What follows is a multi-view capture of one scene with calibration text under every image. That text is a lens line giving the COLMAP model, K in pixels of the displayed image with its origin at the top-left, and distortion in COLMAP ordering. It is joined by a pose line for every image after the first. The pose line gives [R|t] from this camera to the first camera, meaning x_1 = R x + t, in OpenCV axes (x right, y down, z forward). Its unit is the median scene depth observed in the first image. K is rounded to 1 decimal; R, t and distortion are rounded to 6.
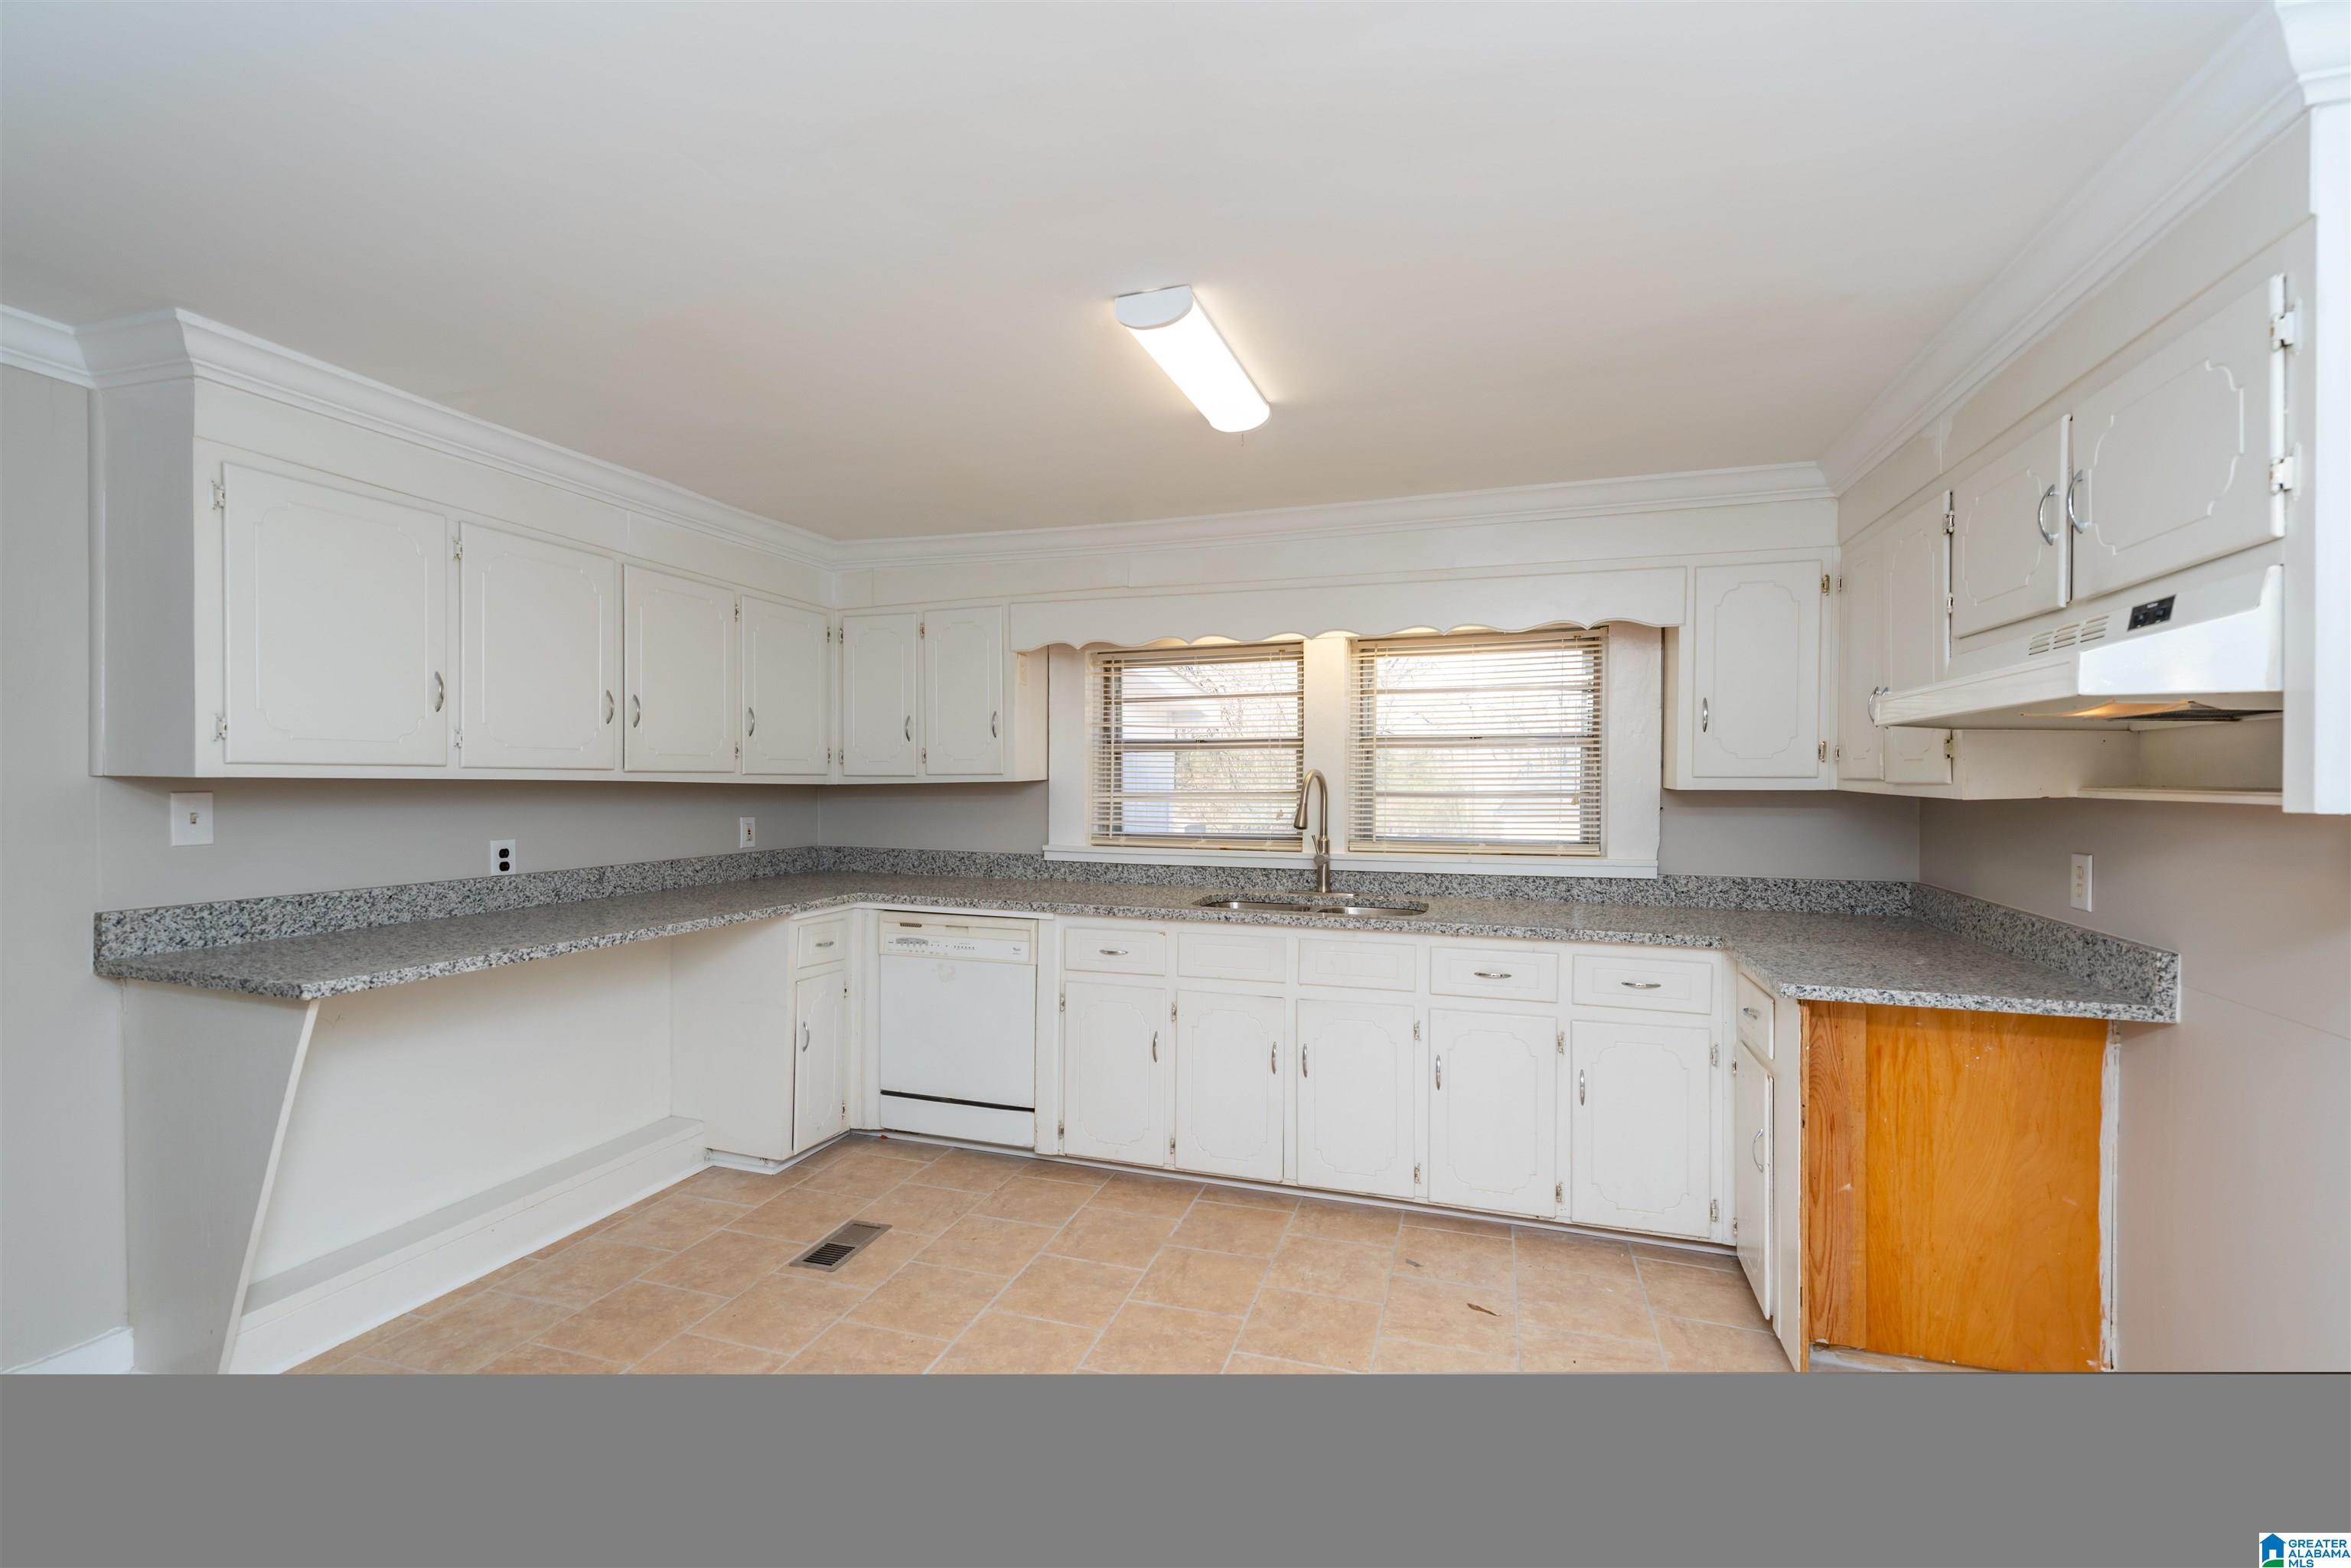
lens RADIAL K [[1004.4, 0, 1166.5], [0, 1004.4, 791.1], [0, 0, 1]] dist [0.003987, -0.000838]
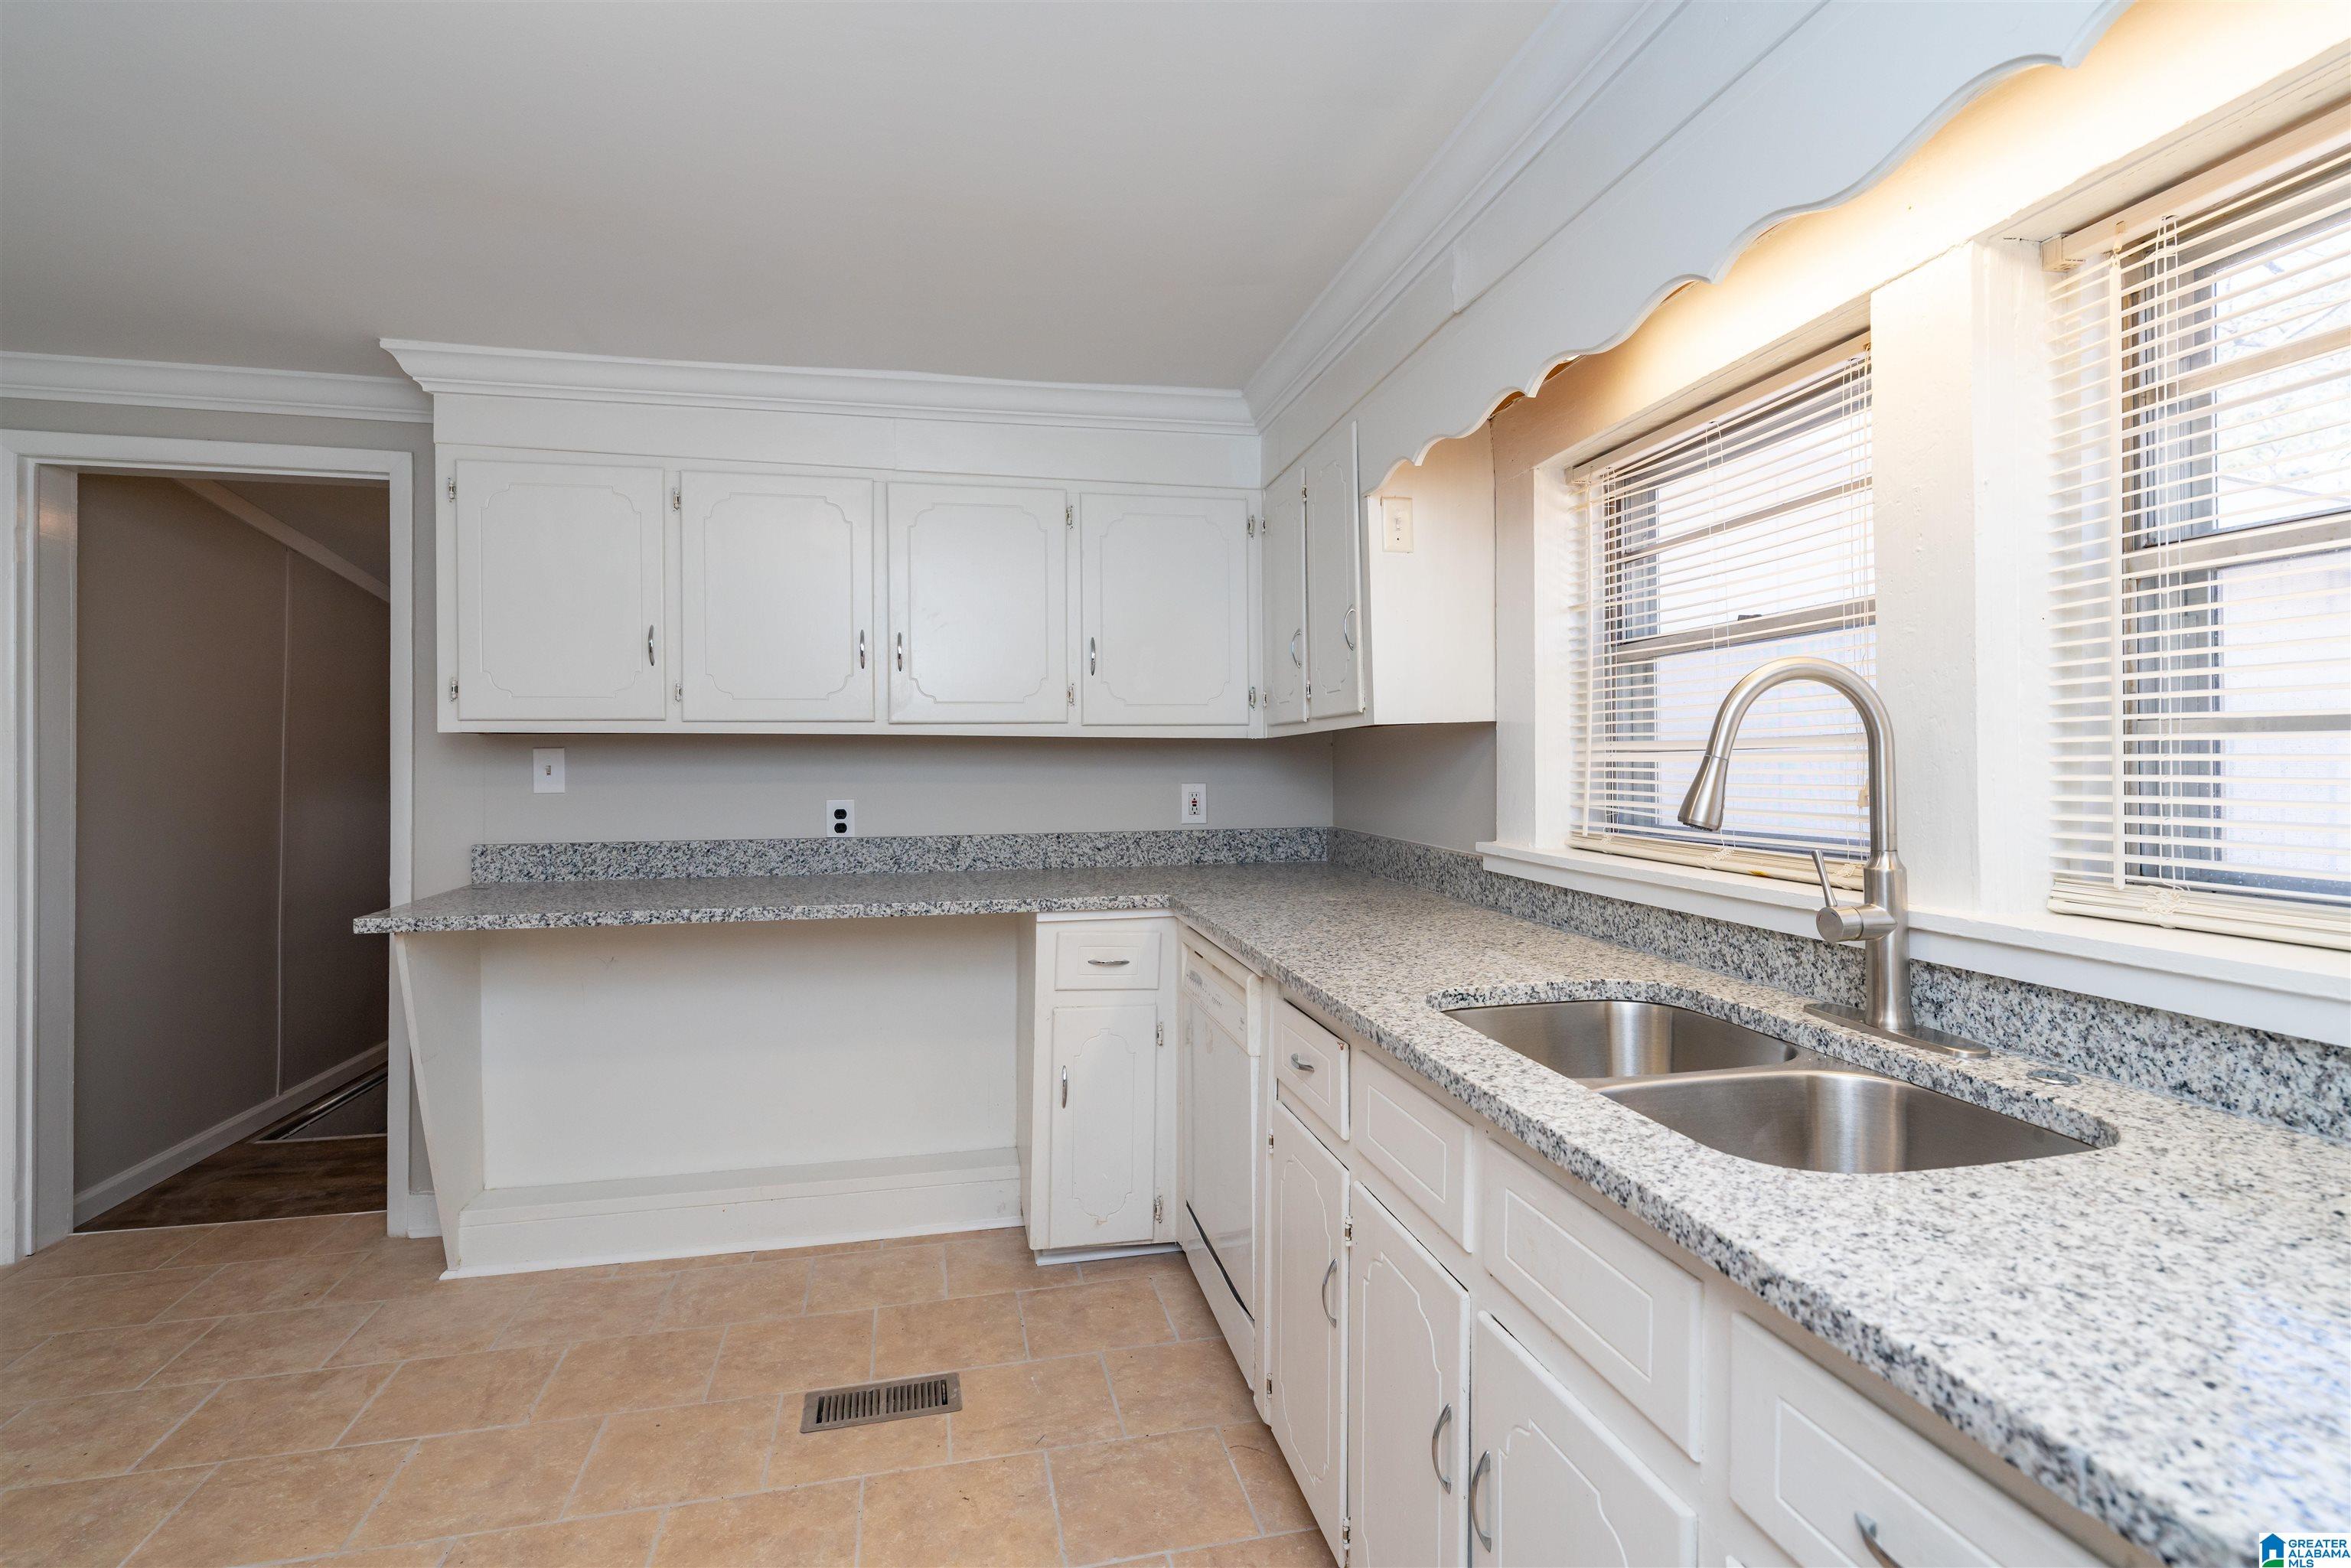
lens RADIAL K [[1152.8, 0, 1185.5], [0, 1152.8, 749.2], [0, 0, 1]] dist [0.012117, -0.001005]
pose [[0.513752, -0.014604, -0.857814, 0.427617], [-0.000228, 0.999853, -0.017159, 0.018872], [0.857939, 0.009011, 0.513673, 0.704724]]
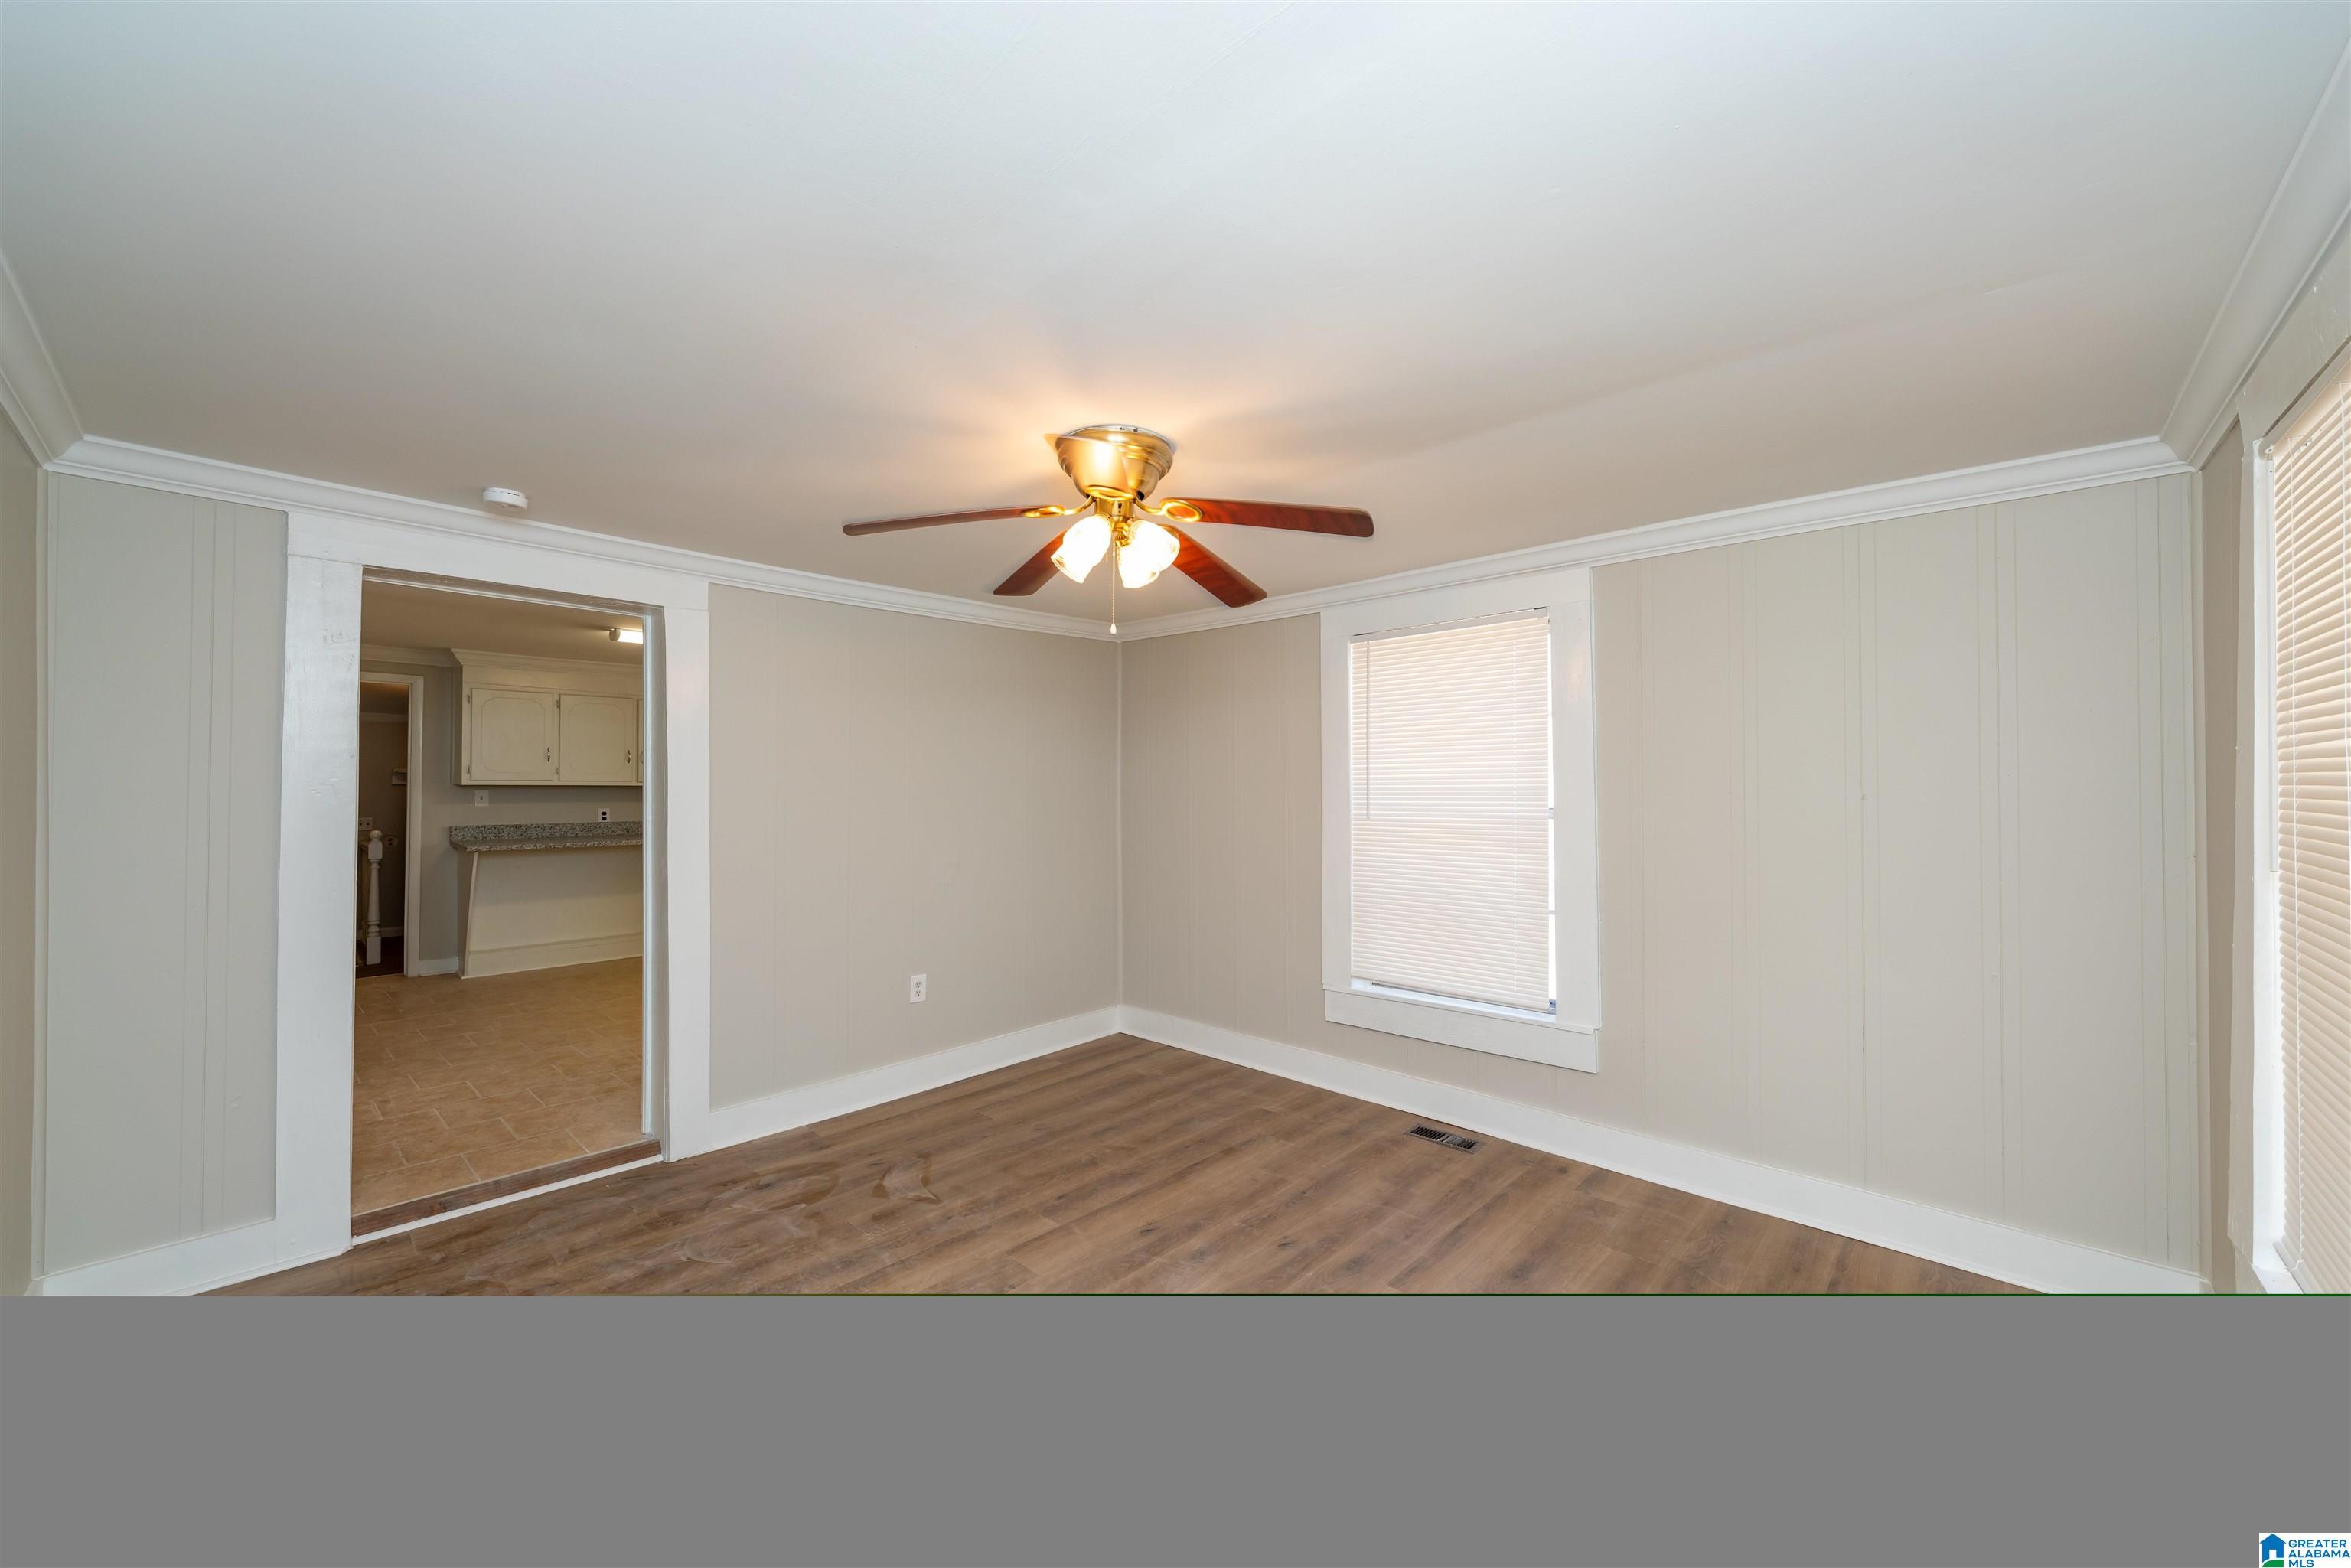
lens RADIAL K [[853.5, 0, 1181.7], [0, 853.5, 781.7], [0, 0, 1]] dist [-0.000352, 0.000005]
pose [[0.917794, -0.000413, -0.397058, 1.547756], [-0.005524, 0.999889, -0.013807, 0.000770], [0.397020, 0.014865, 0.917690, -0.421431]]
